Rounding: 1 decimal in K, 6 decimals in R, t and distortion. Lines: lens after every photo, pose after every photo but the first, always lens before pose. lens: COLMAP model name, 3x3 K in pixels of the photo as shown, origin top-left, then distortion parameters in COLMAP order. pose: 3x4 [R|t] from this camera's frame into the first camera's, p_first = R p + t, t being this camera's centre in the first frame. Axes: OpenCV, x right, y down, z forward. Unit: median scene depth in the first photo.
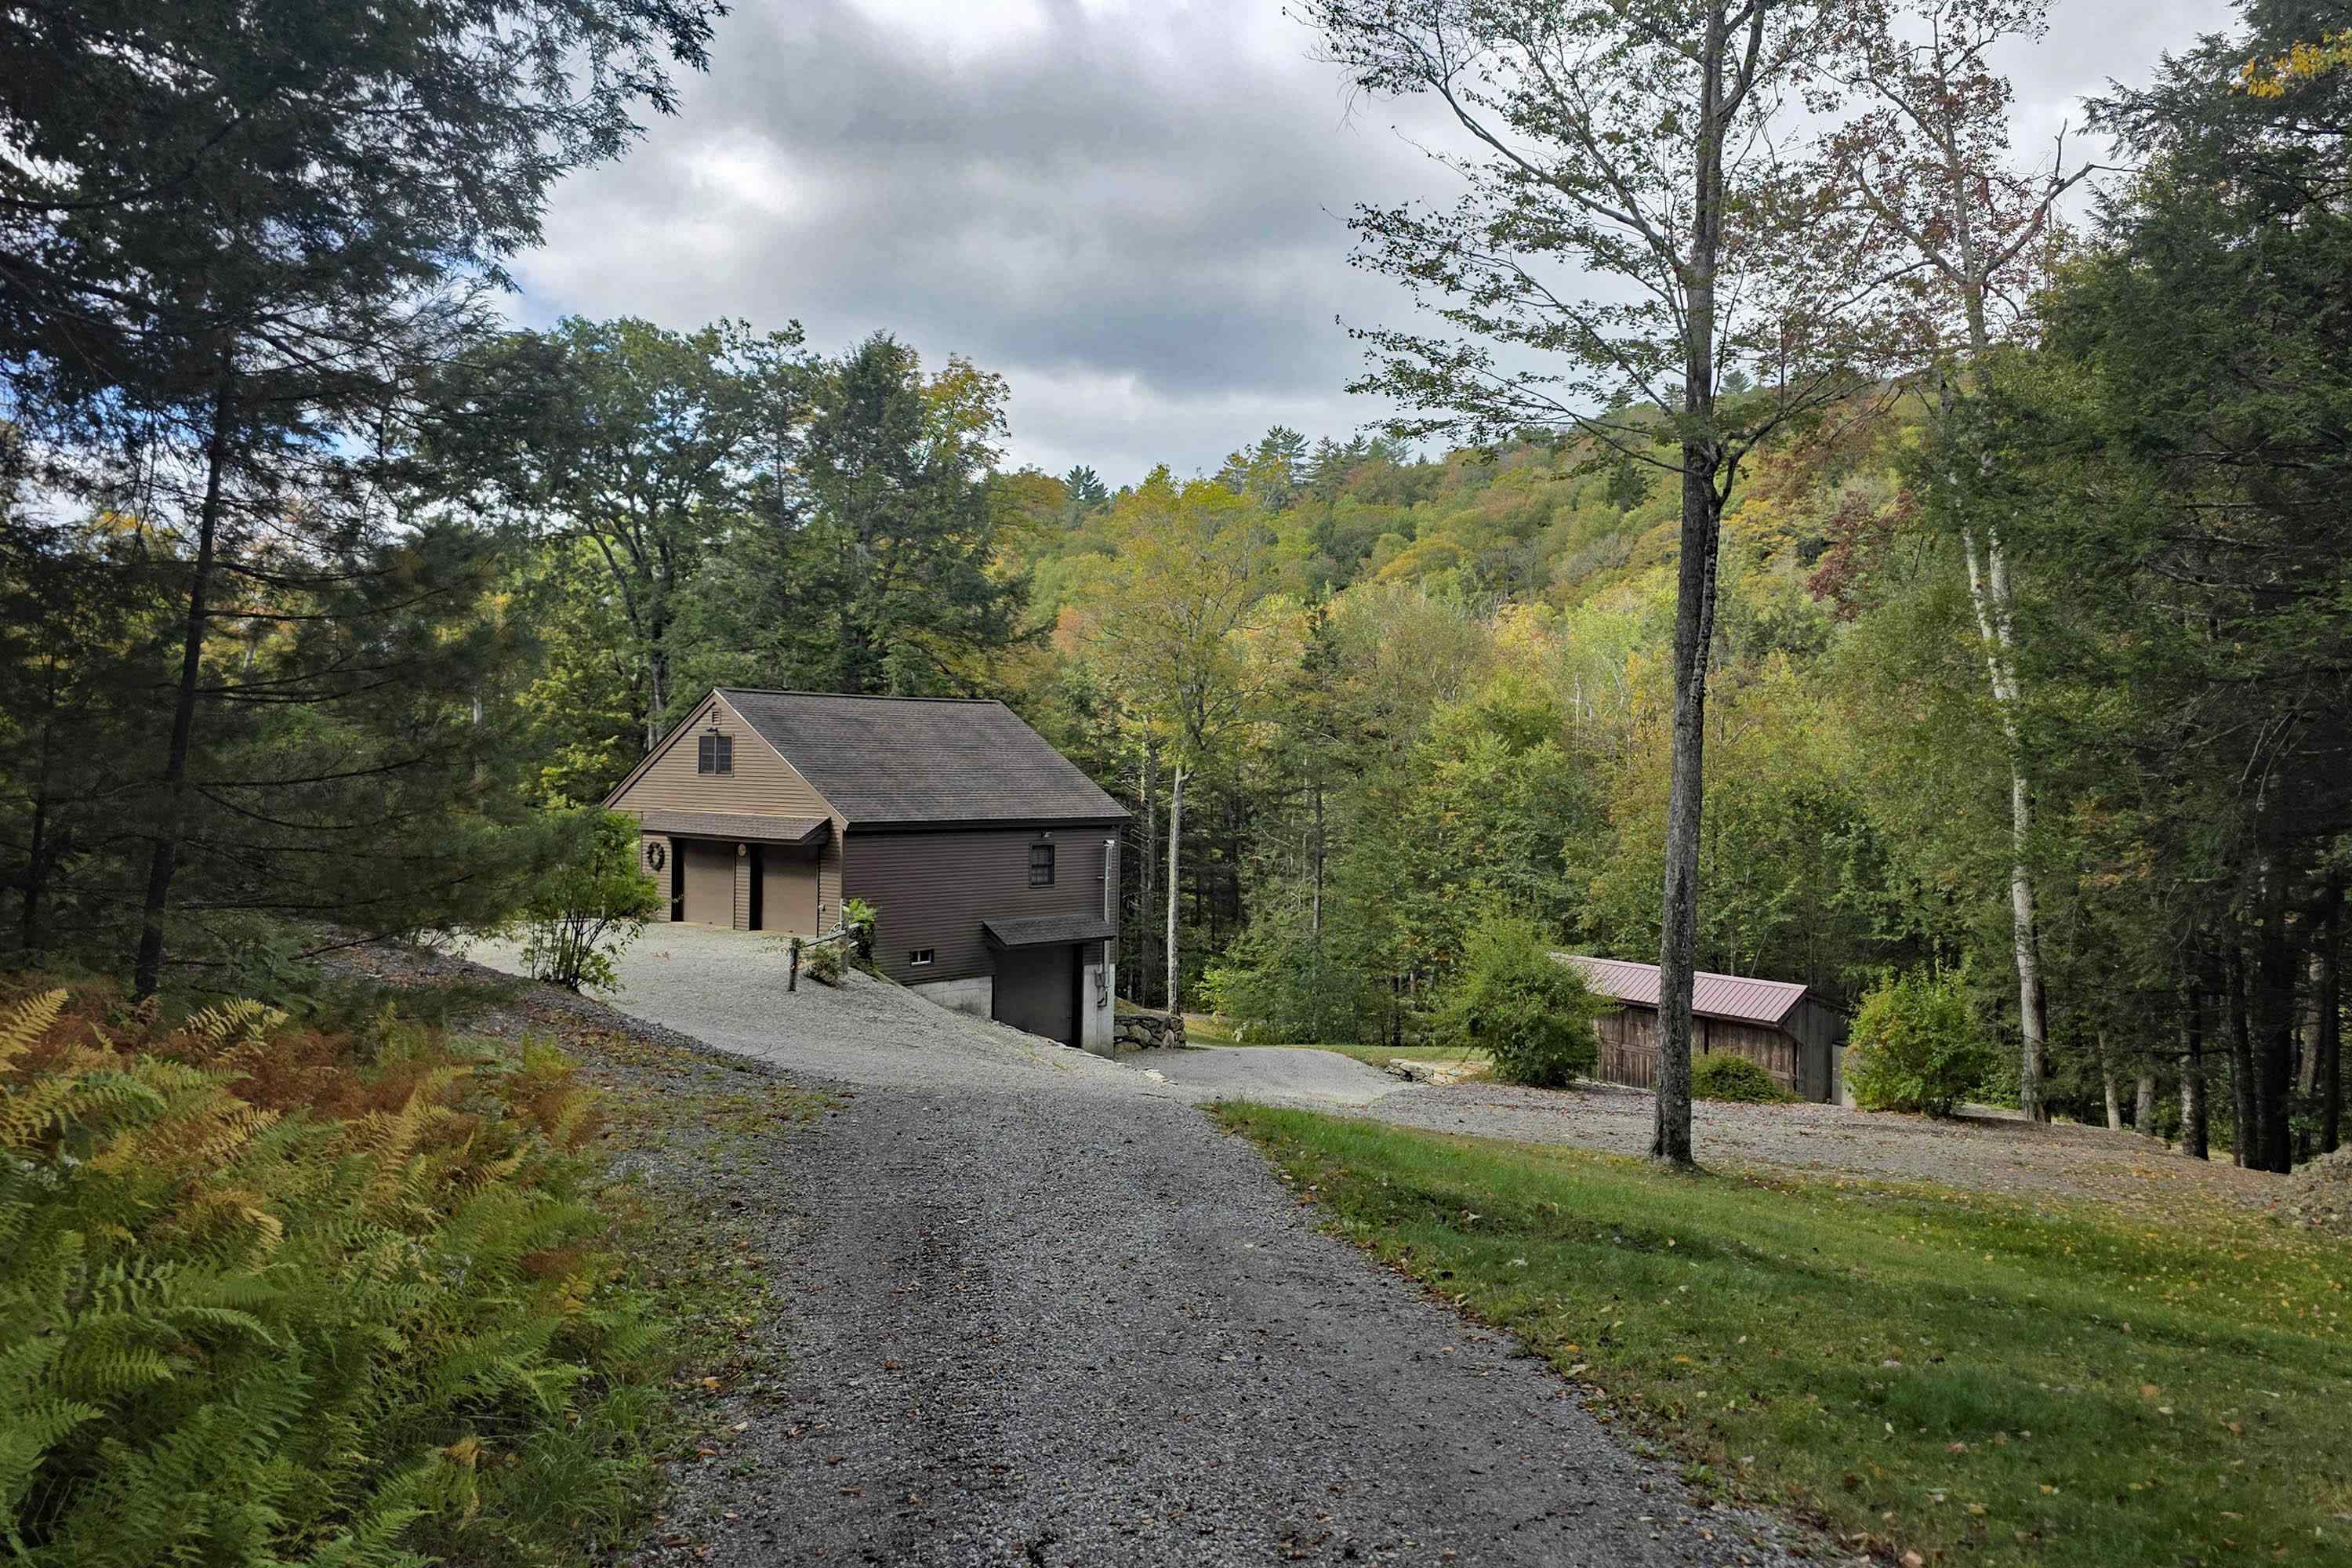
lens RADIAL K [[1906.0, 0, 1174.4], [0, 1906.0, 780.0], [0, 0, 1]] dist [0.057764, -0.034481]
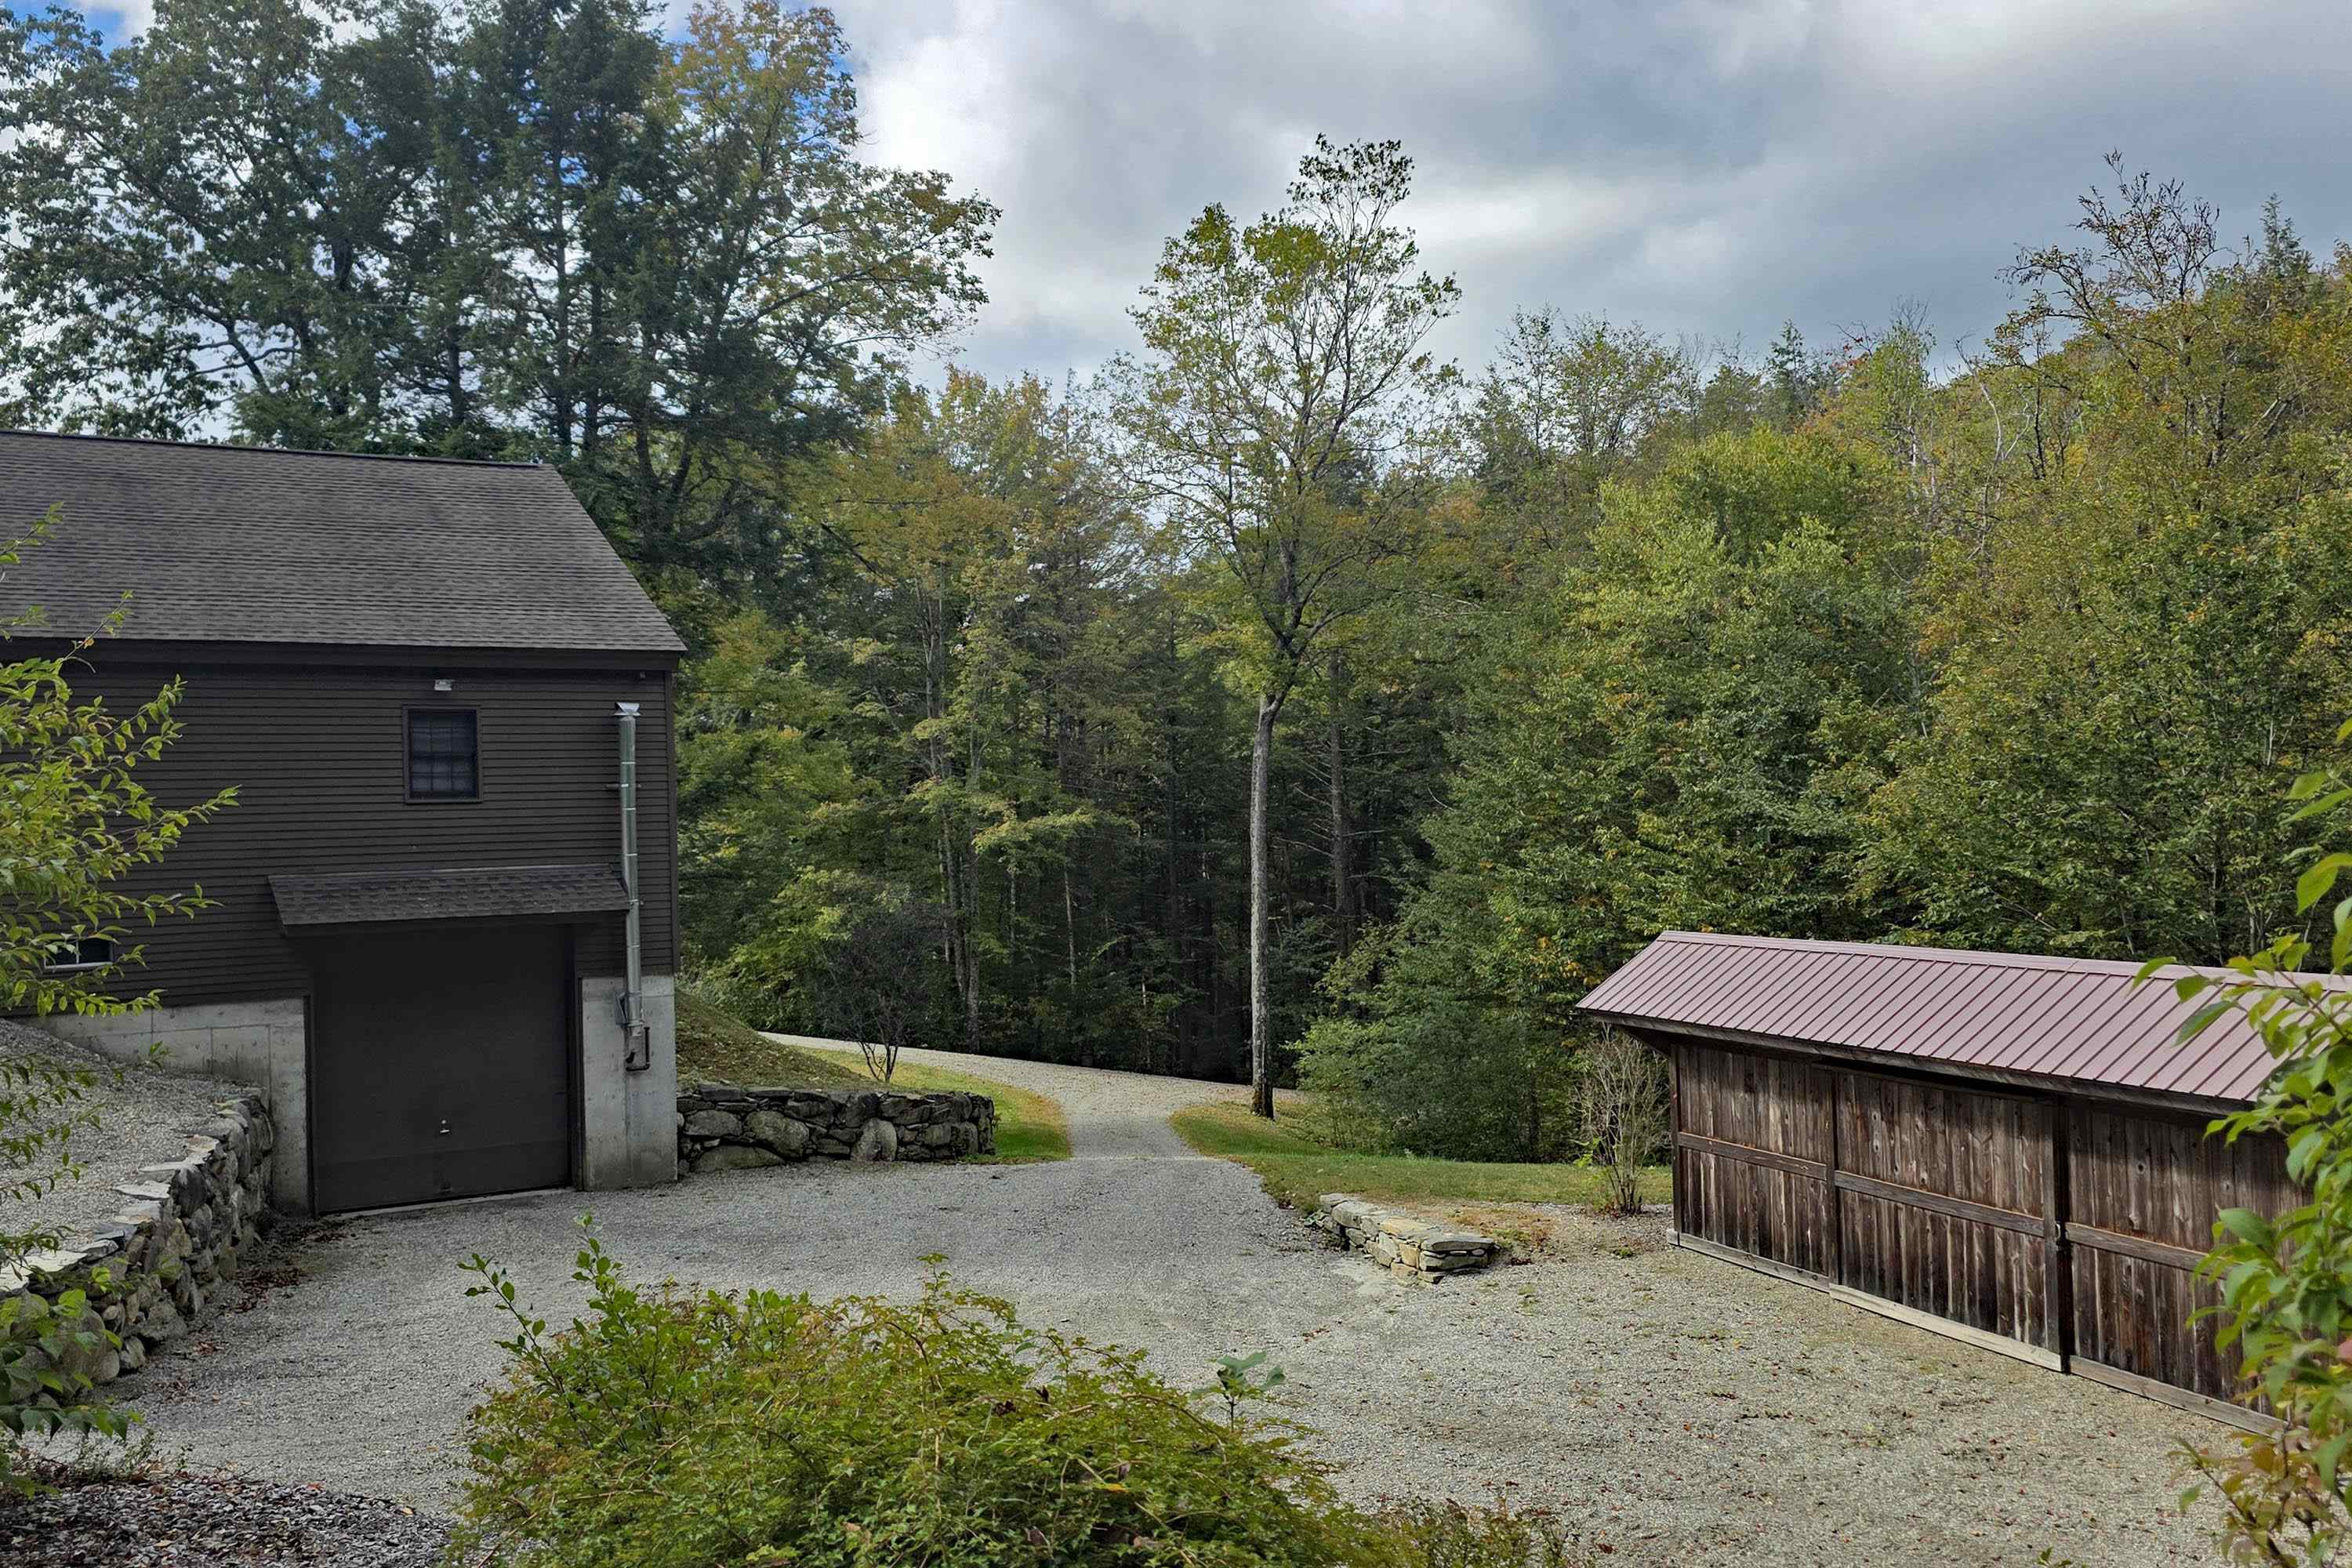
lens RADIAL K [[1906.0, 0, 1177.2], [0, 1906.0, 791.1], [0, 0, 1]] dist [0.057764, -0.034481]
pose [[0.951413, -0.043483, -0.304831, 0.198066], [0.030892, 0.998463, -0.046008, 0.067113], [0.306363, 0.034356, 0.951294, 0.521194]]
